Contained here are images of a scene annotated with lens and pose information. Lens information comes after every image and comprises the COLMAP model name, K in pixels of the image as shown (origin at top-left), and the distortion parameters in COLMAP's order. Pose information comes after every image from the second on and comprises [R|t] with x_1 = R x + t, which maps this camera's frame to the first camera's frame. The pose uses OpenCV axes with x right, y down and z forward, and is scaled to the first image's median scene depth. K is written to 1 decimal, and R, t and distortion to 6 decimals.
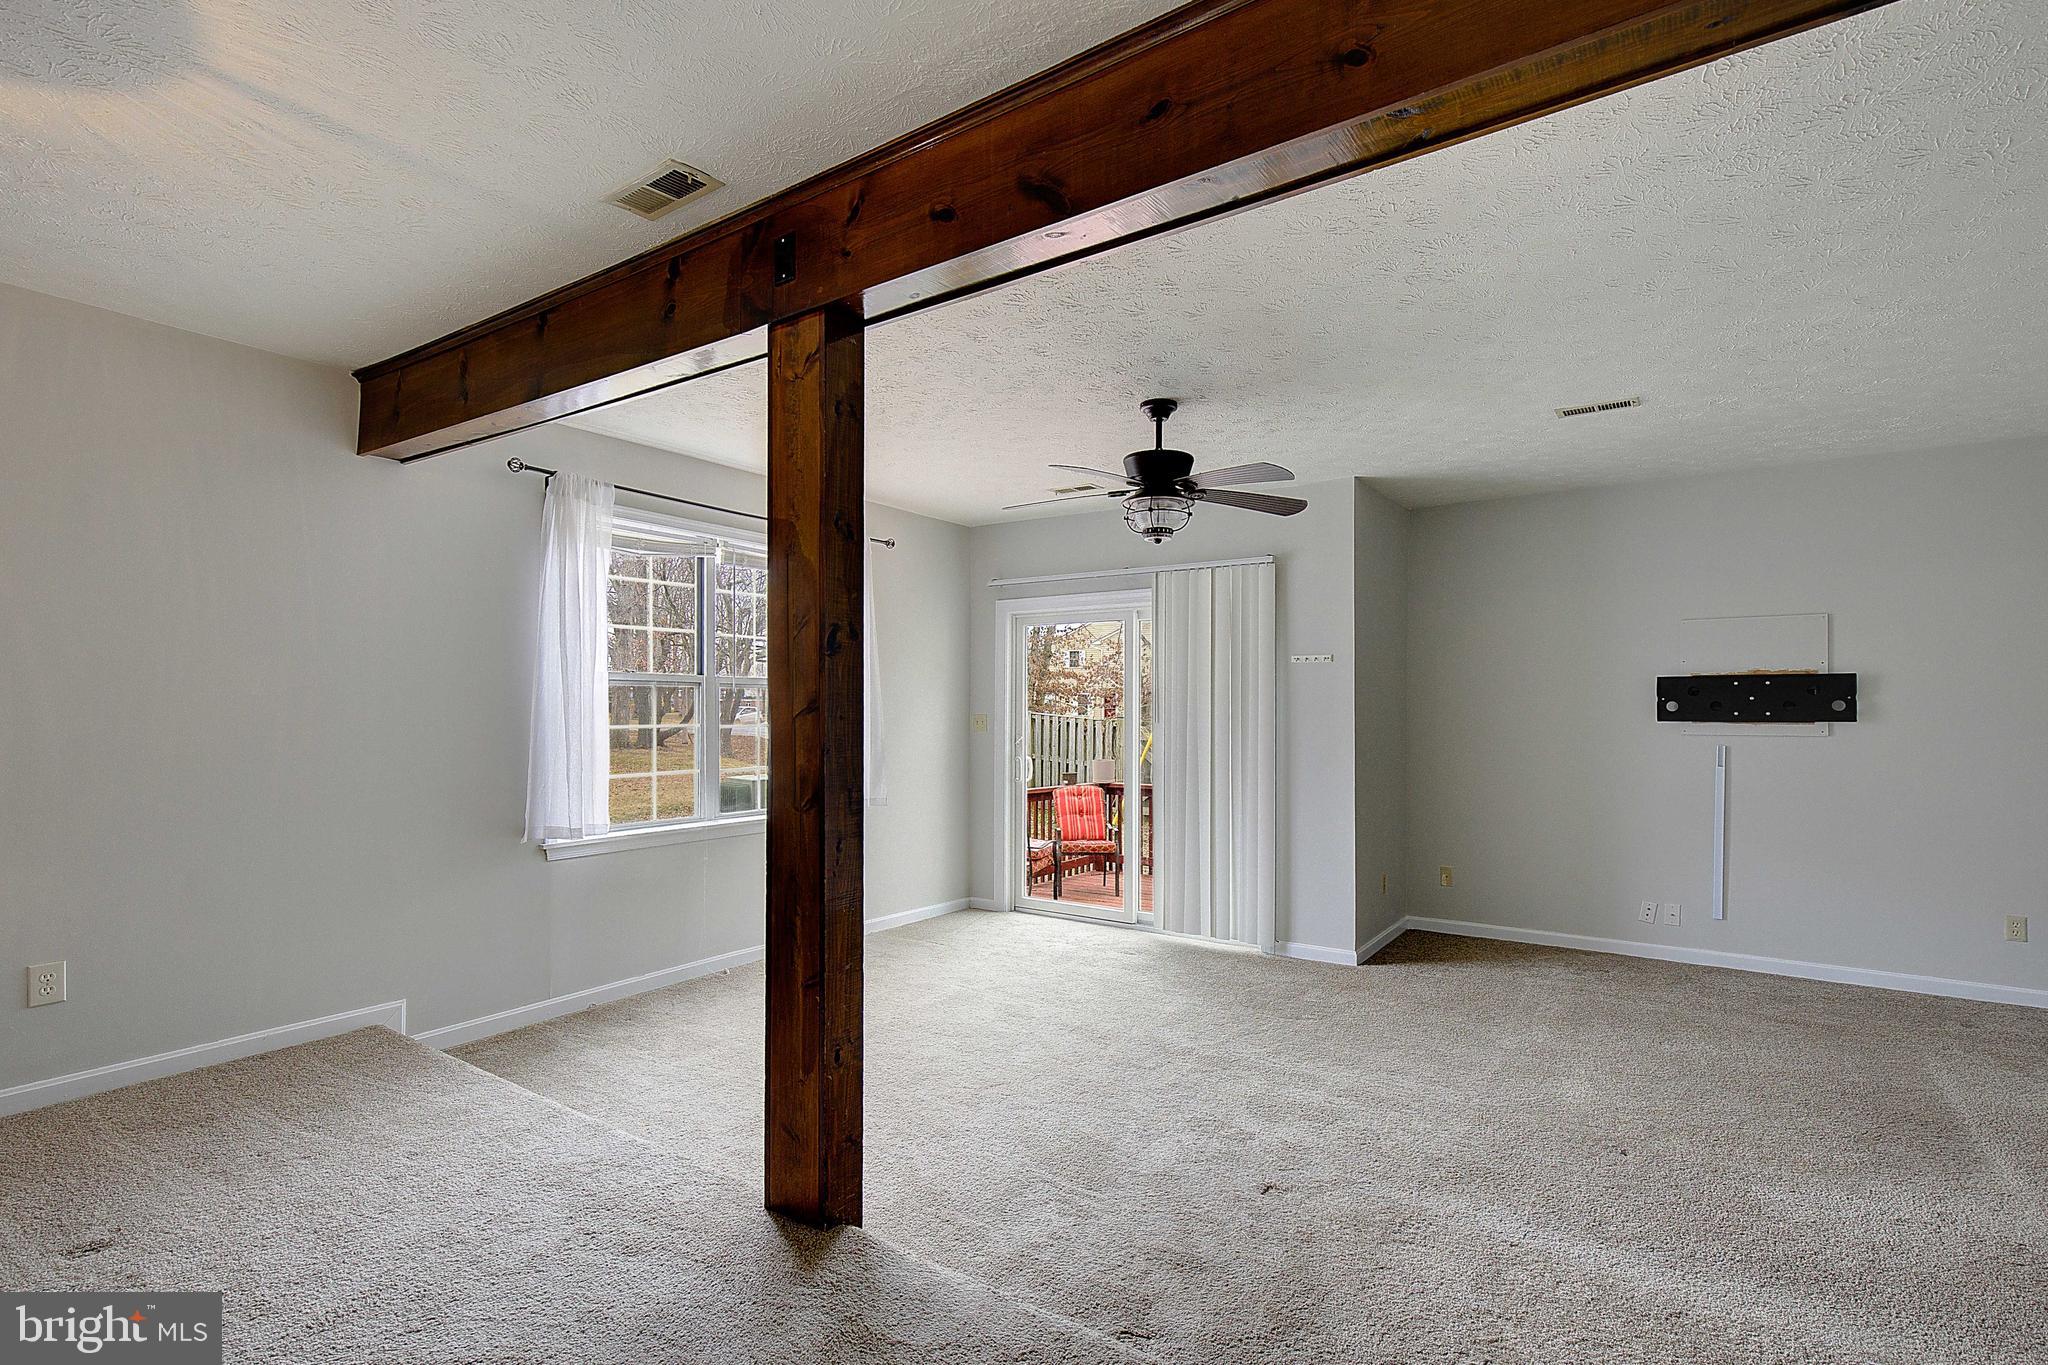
lens RADIAL K [[954.8, 0, 1019.3], [0, 954.8, 699.5], [0, 0, 1]] dist [0.005879, -0.005402]
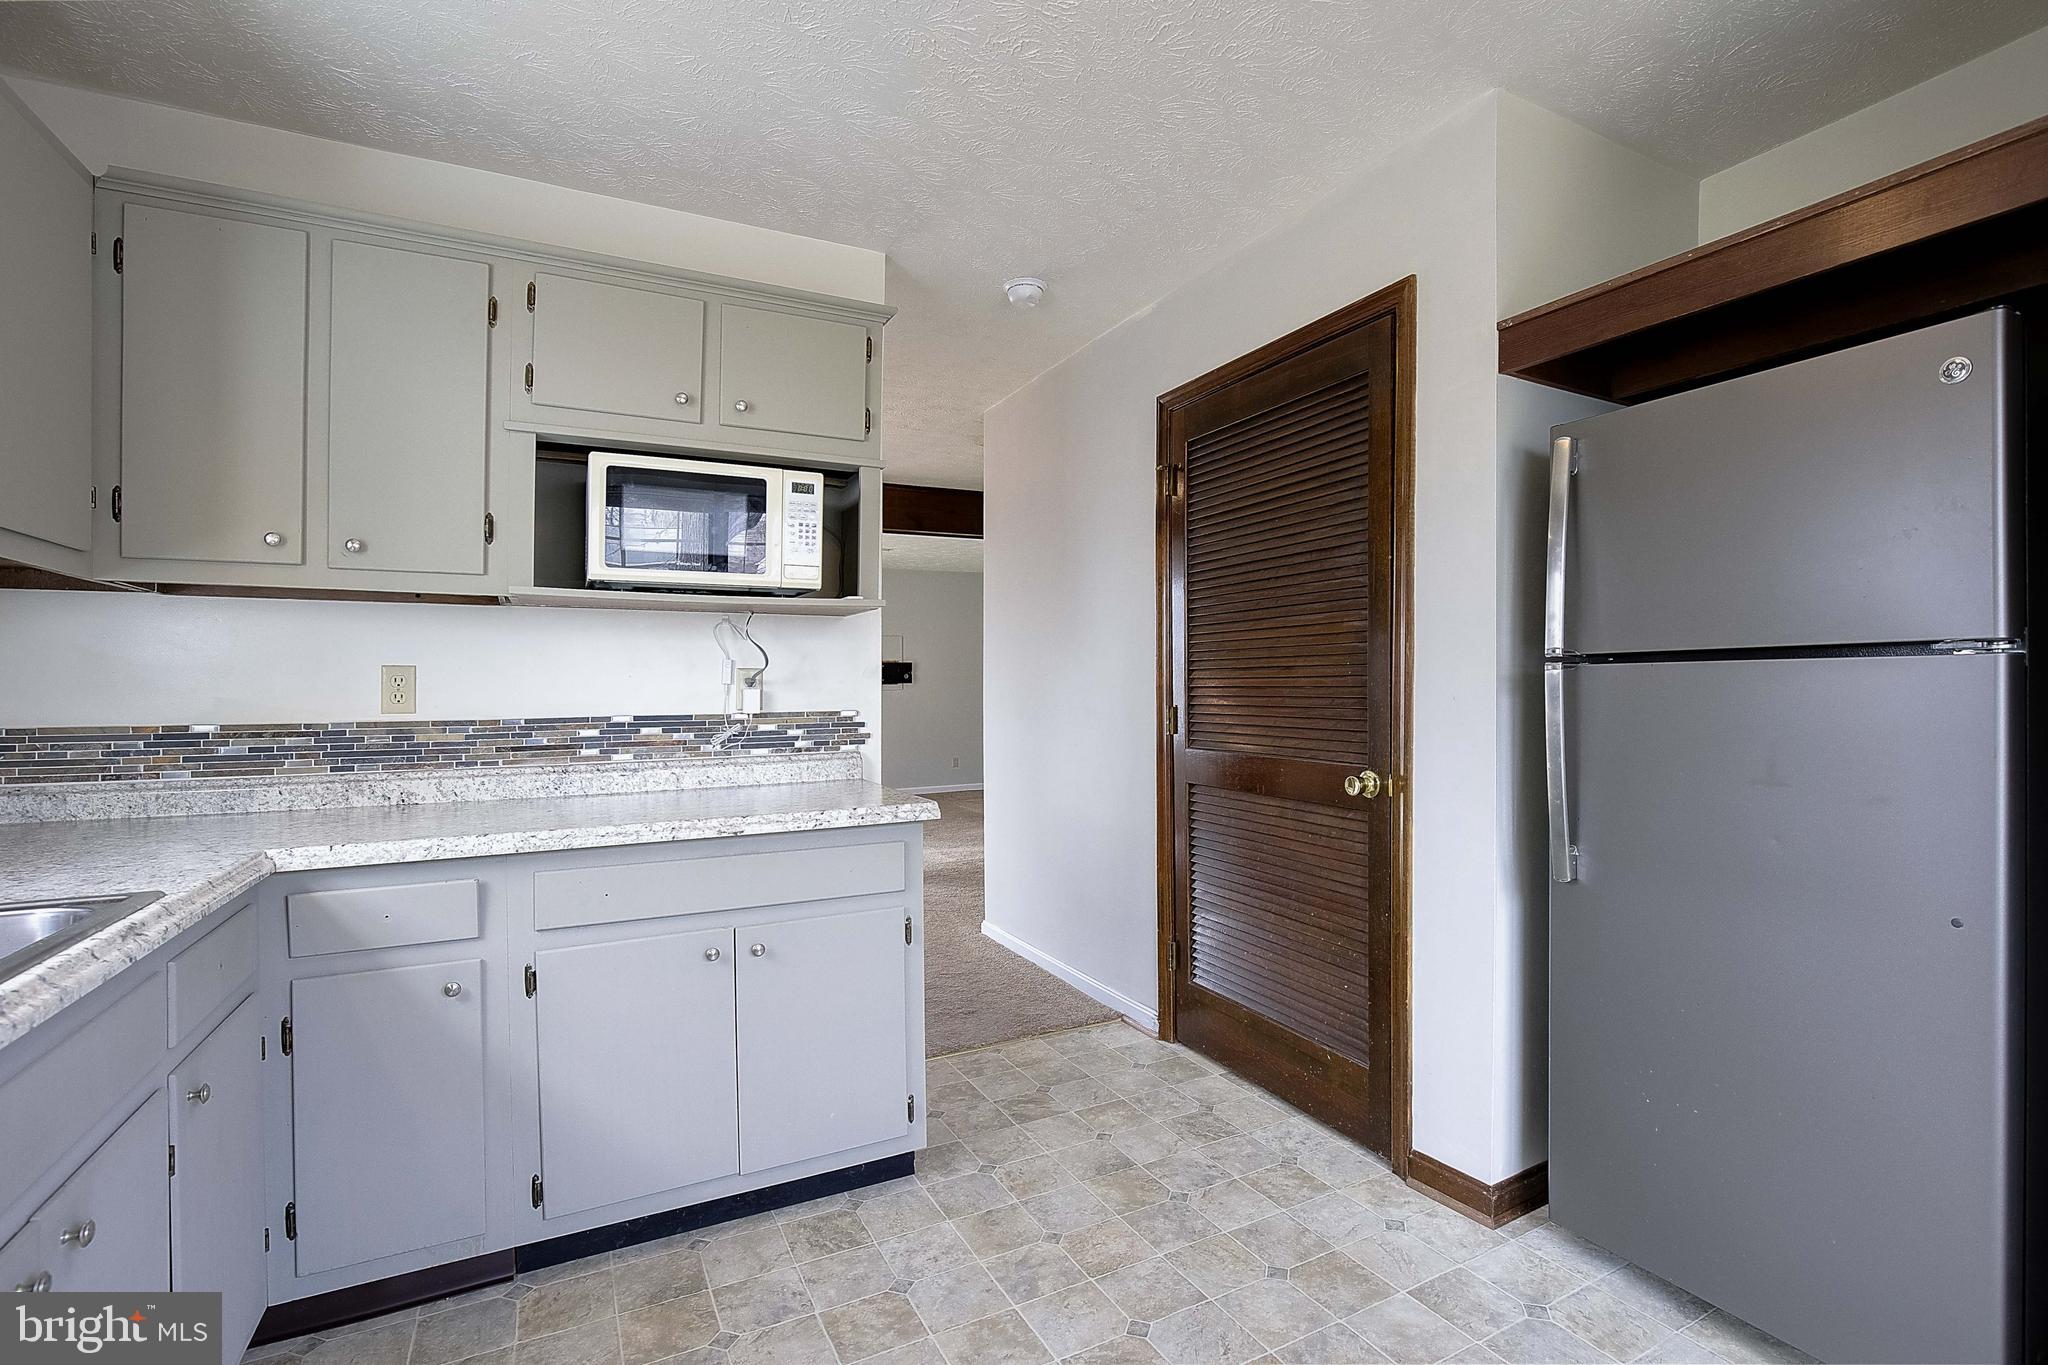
lens RADIAL K [[954.8, 0, 1044.3], [0, 954.8, 684.7], [0, 0, 1]] dist [0.005879, -0.005402]
pose [[0.456810, -0.009732, 0.889511, -1.051256], [-0.002291, 0.999924, 0.012117, -0.002068], [-0.889562, -0.007574, 0.456753, -0.359501]]
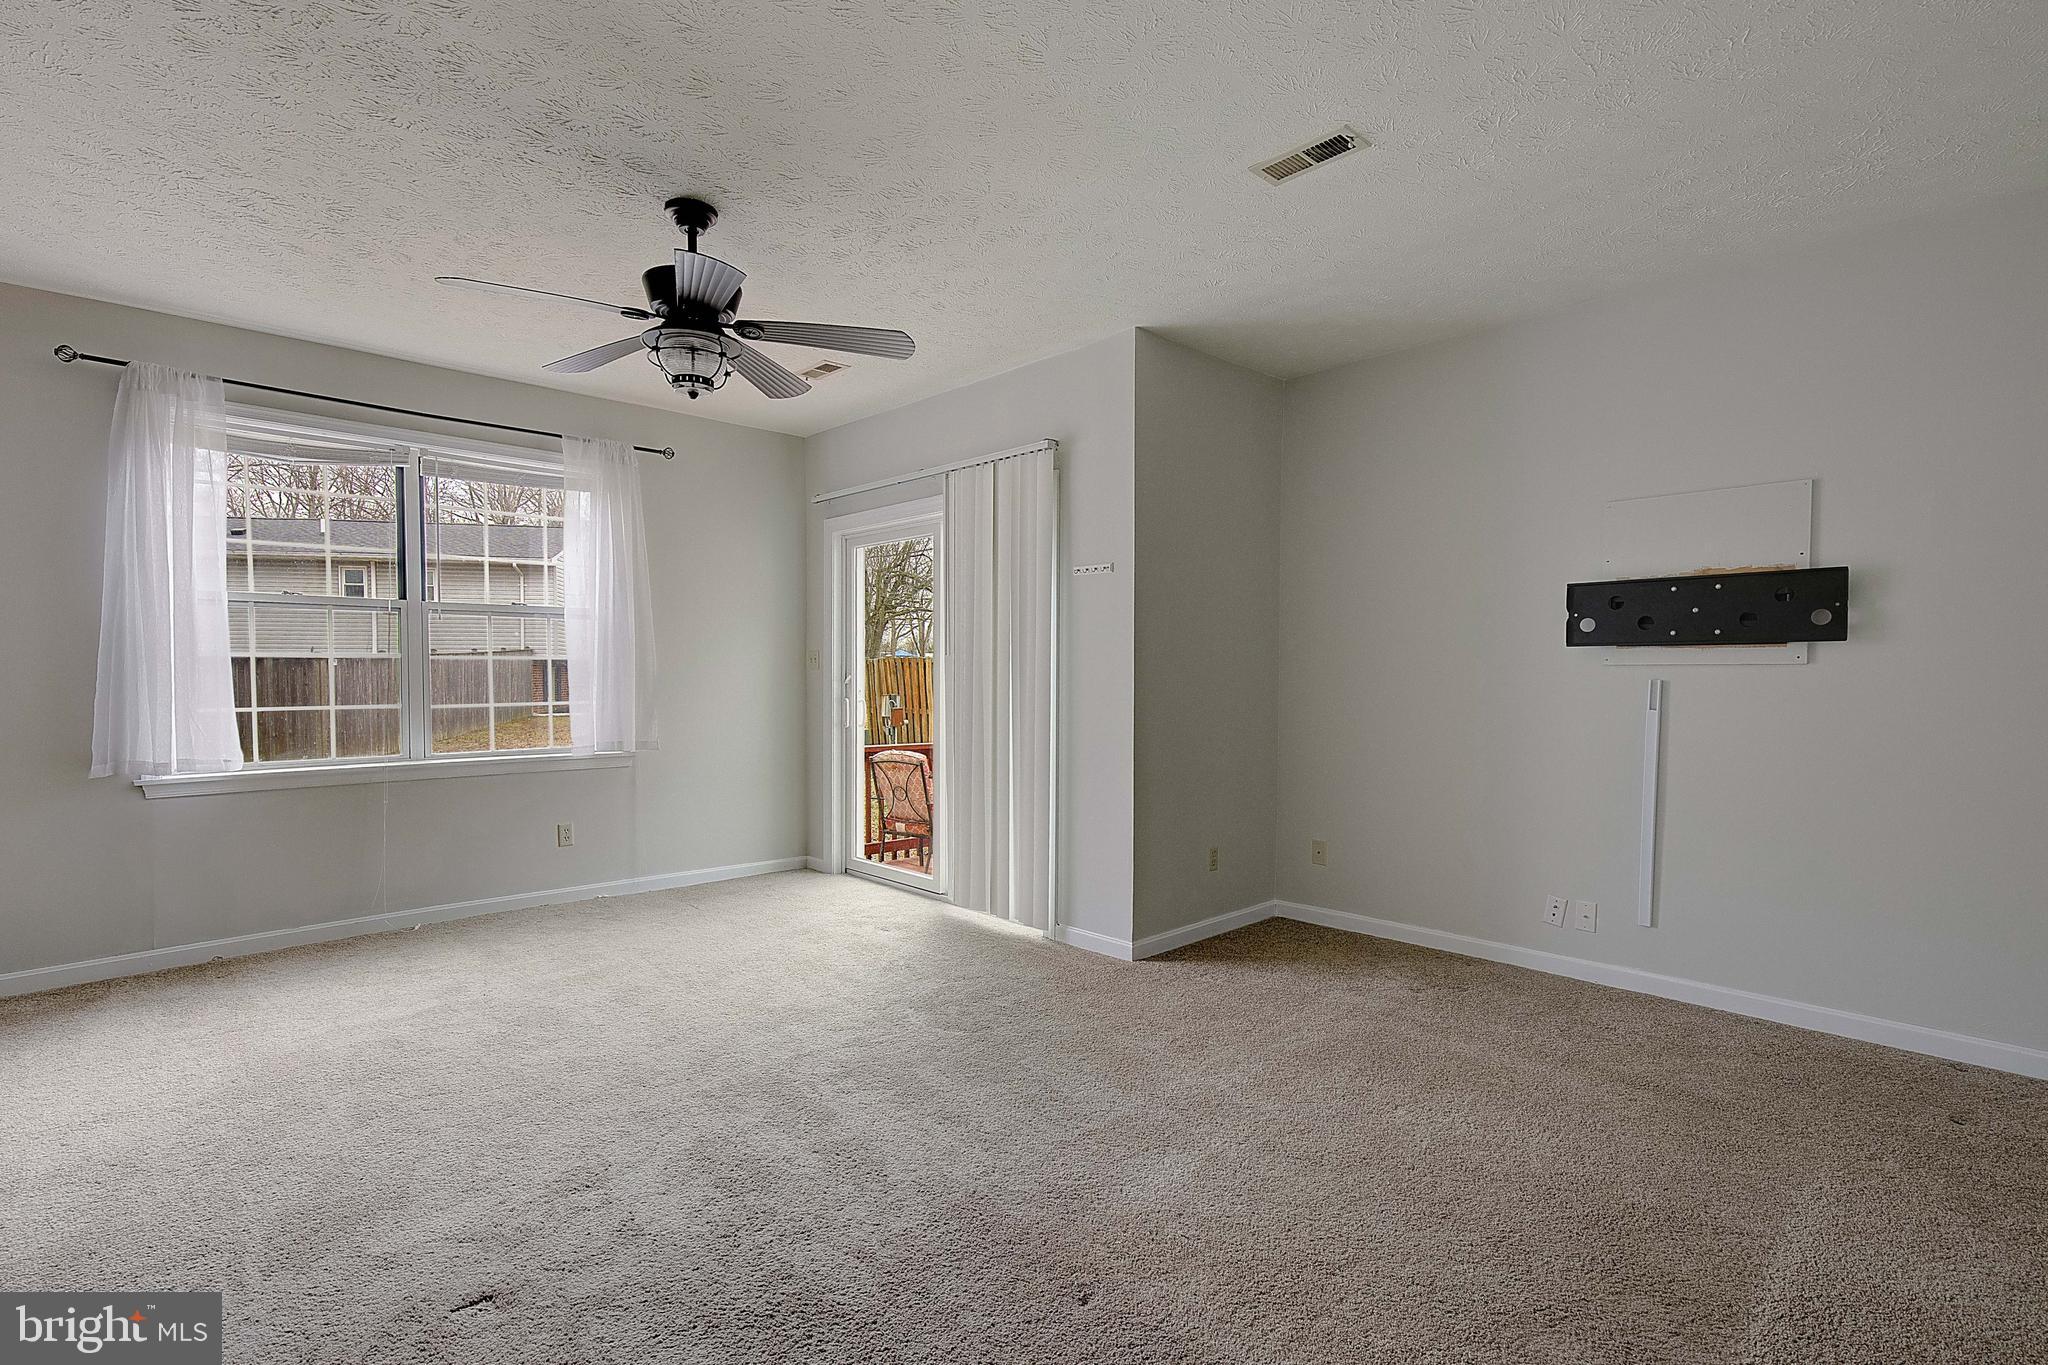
lens RADIAL K [[954.8, 0, 1013.0], [0, 954.8, 692.6], [0, 0, 1]] dist [0.005879, -0.005402]
pose [[0.982151, 0.004341, -0.188043, 0.426218], [0.002105, 0.999417, 0.034068, 0.034766], [0.188082, -0.033856, 0.981570, 0.237613]]
